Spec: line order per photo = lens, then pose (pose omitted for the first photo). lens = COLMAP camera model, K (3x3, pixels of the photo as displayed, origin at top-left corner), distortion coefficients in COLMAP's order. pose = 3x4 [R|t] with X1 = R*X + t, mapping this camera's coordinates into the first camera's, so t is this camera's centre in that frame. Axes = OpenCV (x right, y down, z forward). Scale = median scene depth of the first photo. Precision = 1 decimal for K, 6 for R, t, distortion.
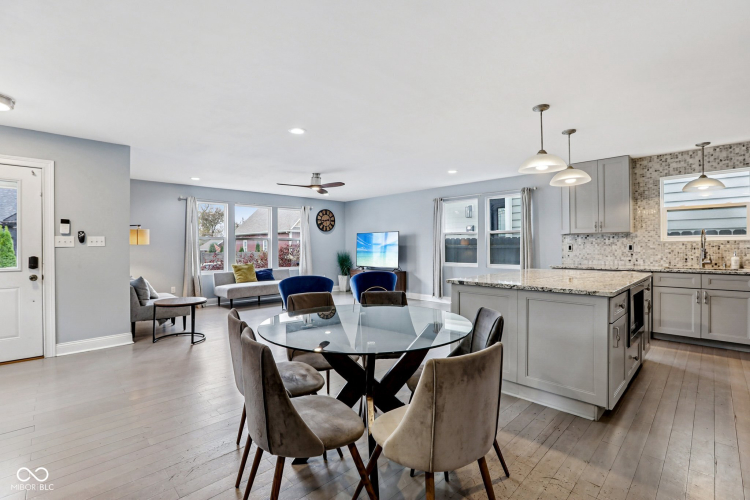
lens RADIAL K [[348.5, 0, 377.5], [0, 348.5, 246.8], [0, 0, 1]] dist [-0.021376, 0.003982]
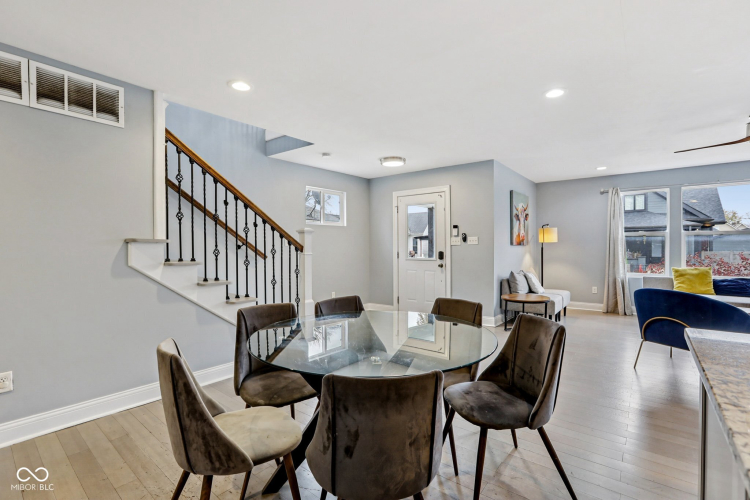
lens RADIAL K [[348.5, 0, 374.2], [0, 348.5, 249.4], [0, 0, 1]] dist [-0.021376, 0.003982]
pose [[0.138032, 0.013234, -0.990339, 0.440728], [0.003430, 0.999898, 0.013840, -0.002129], [0.990422, -0.005307, 0.137973, 0.470282]]
